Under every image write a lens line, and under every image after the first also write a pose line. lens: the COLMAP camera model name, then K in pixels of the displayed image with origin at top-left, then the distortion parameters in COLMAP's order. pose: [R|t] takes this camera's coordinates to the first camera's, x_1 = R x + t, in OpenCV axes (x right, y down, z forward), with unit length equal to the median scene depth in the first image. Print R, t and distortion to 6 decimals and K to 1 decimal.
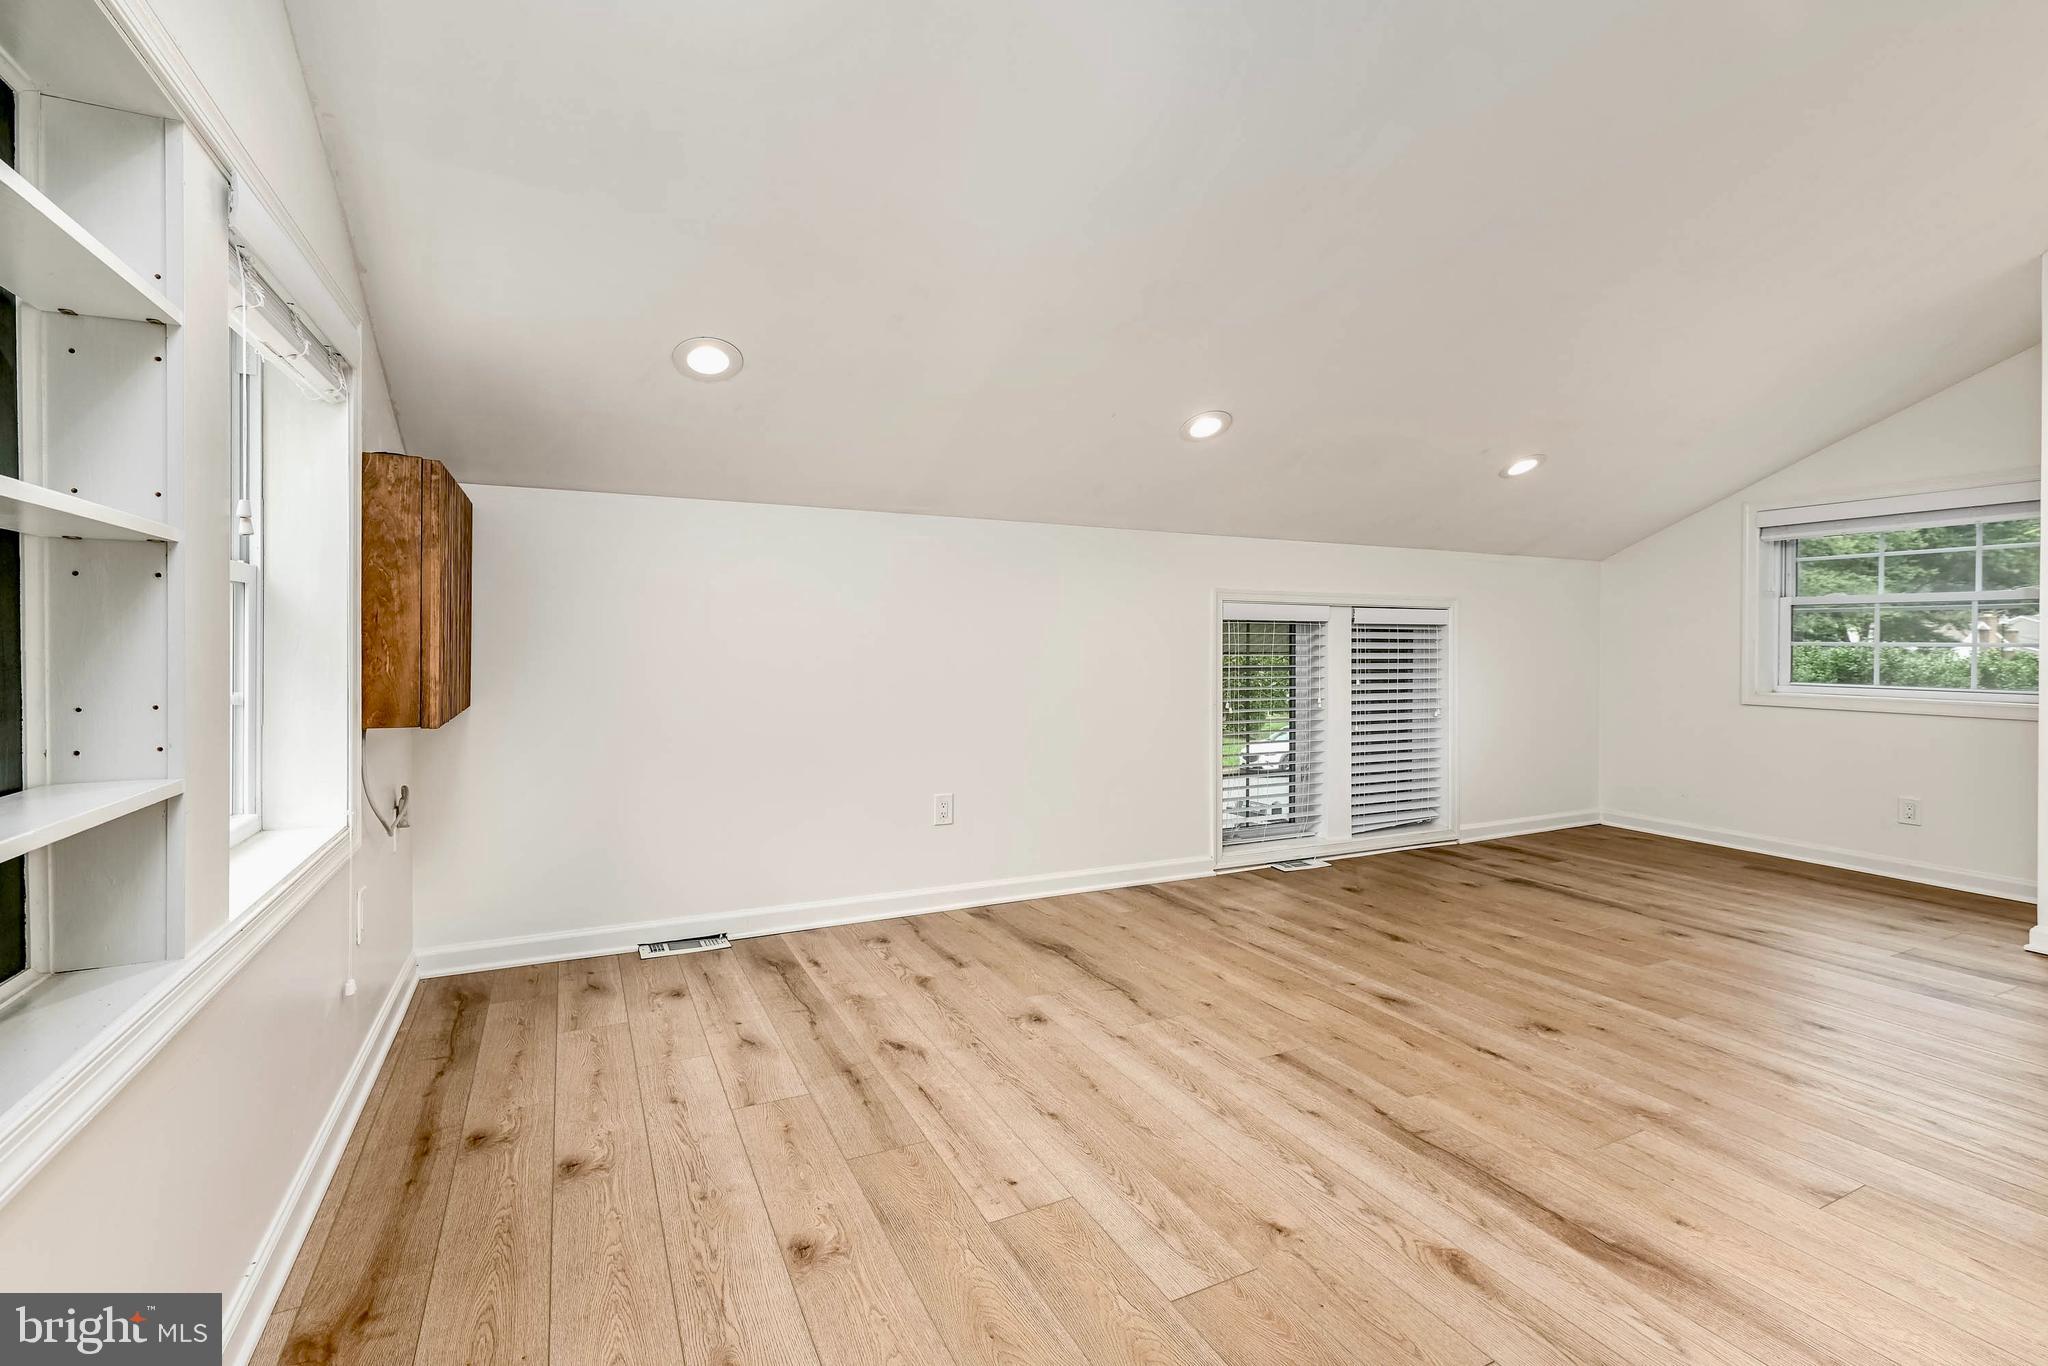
lens RADIAL K [[896.4, 0, 1023.9], [0, 896.4, 640.6], [0, 0, 1]] dist [0.002180, 0.000012]
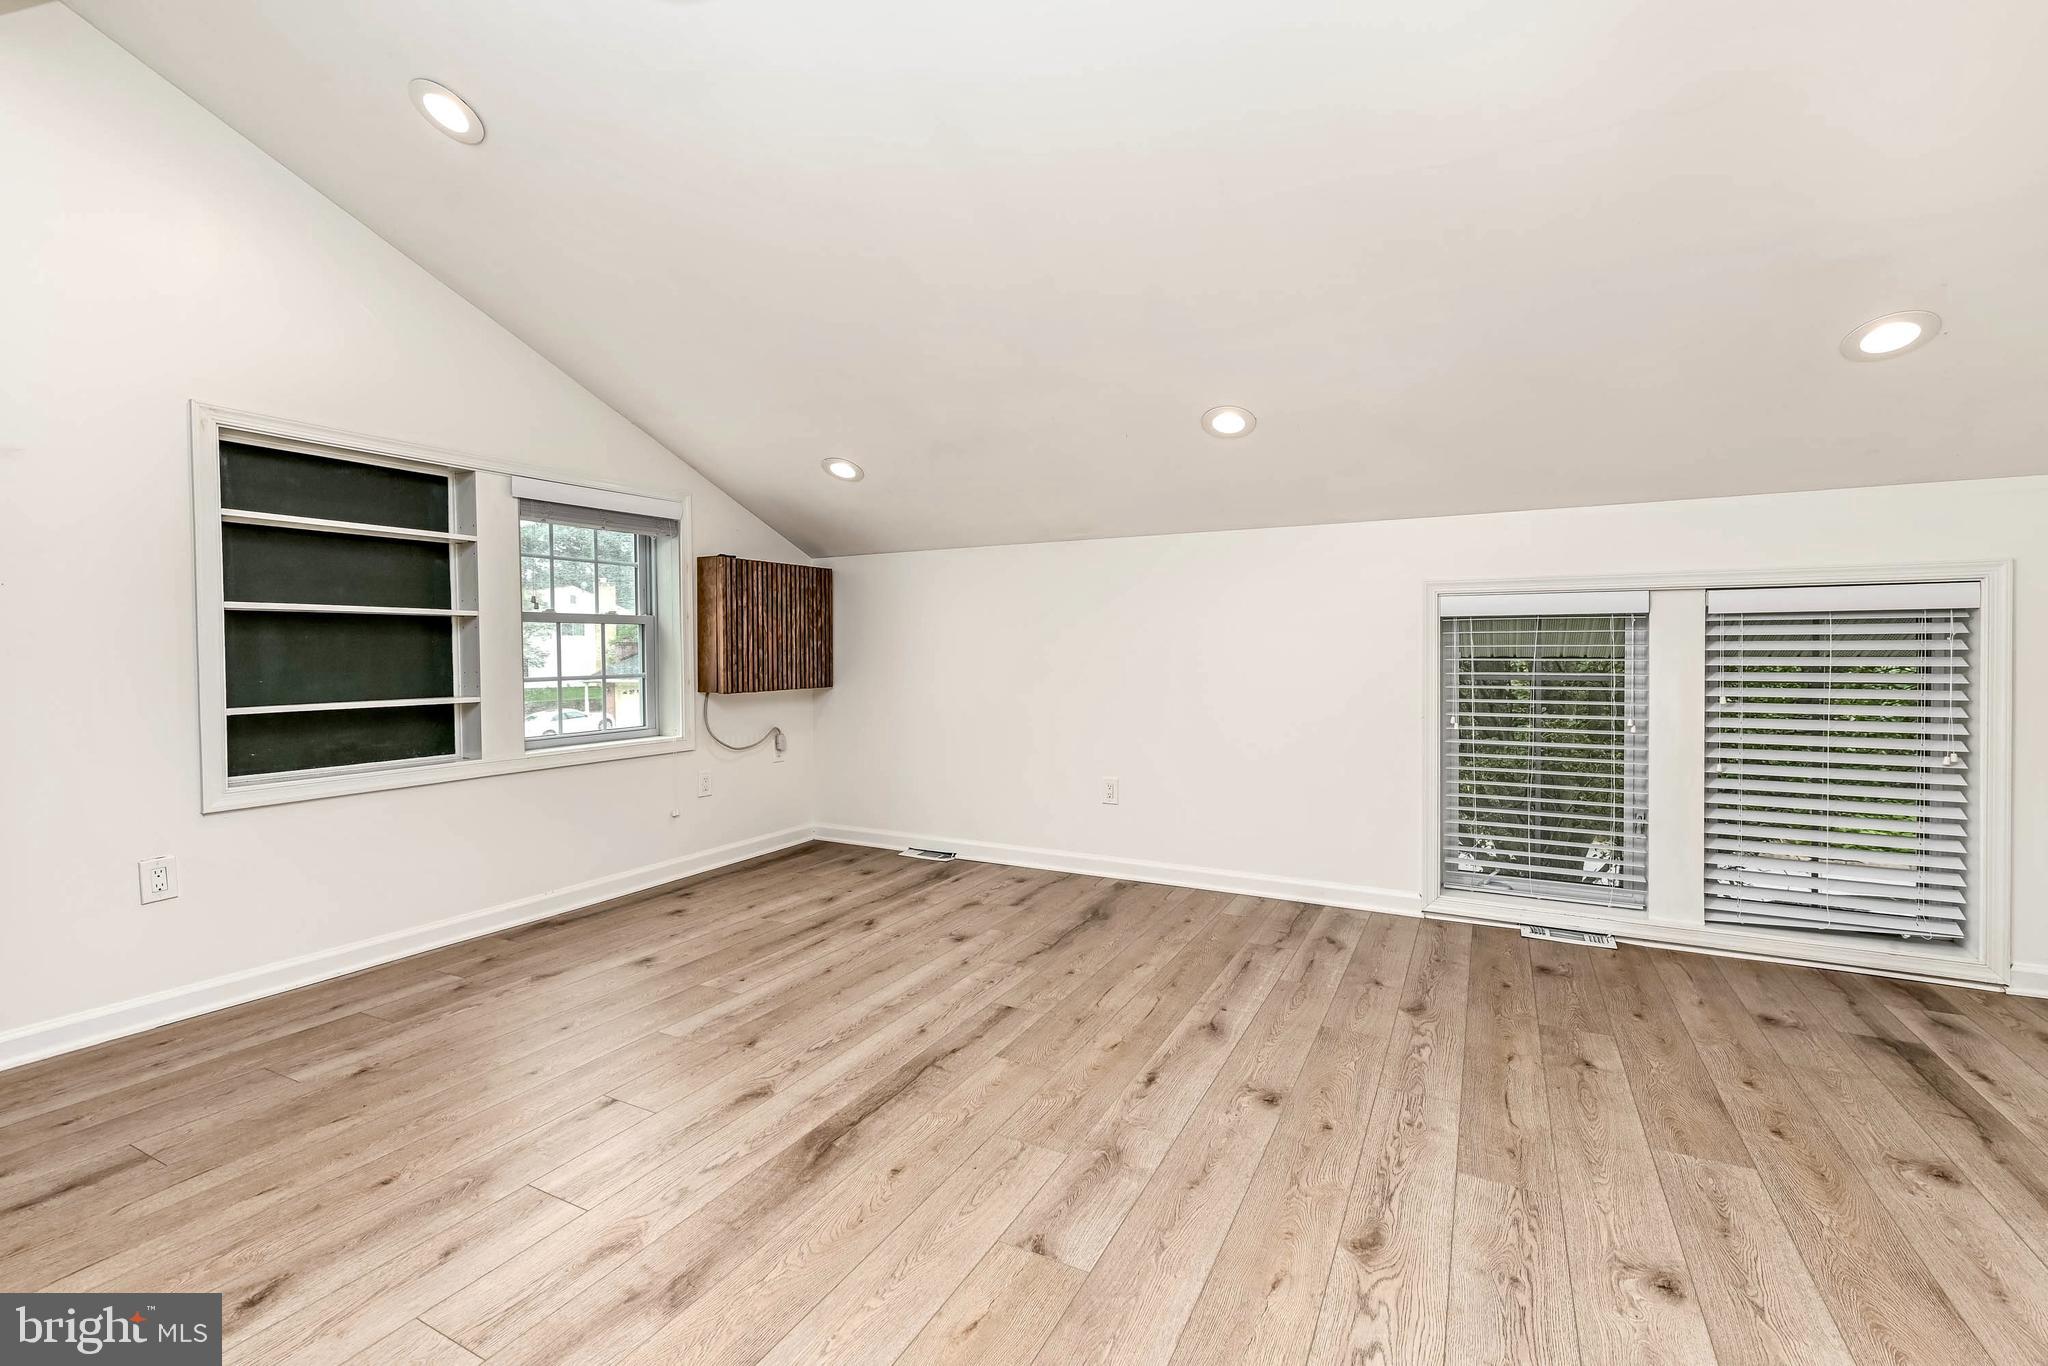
lens RADIAL K [[896.4, 0, 1023.9], [0, 896.4, 640.6], [0, 0, 1]] dist [0.002180, 0.000012]
pose [[0.594405, -0.014826, -0.804029, 1.056552], [0.007846, 0.999889, -0.012638, 0.009694], [0.804128, 0.001204, 0.594455, 0.292729]]
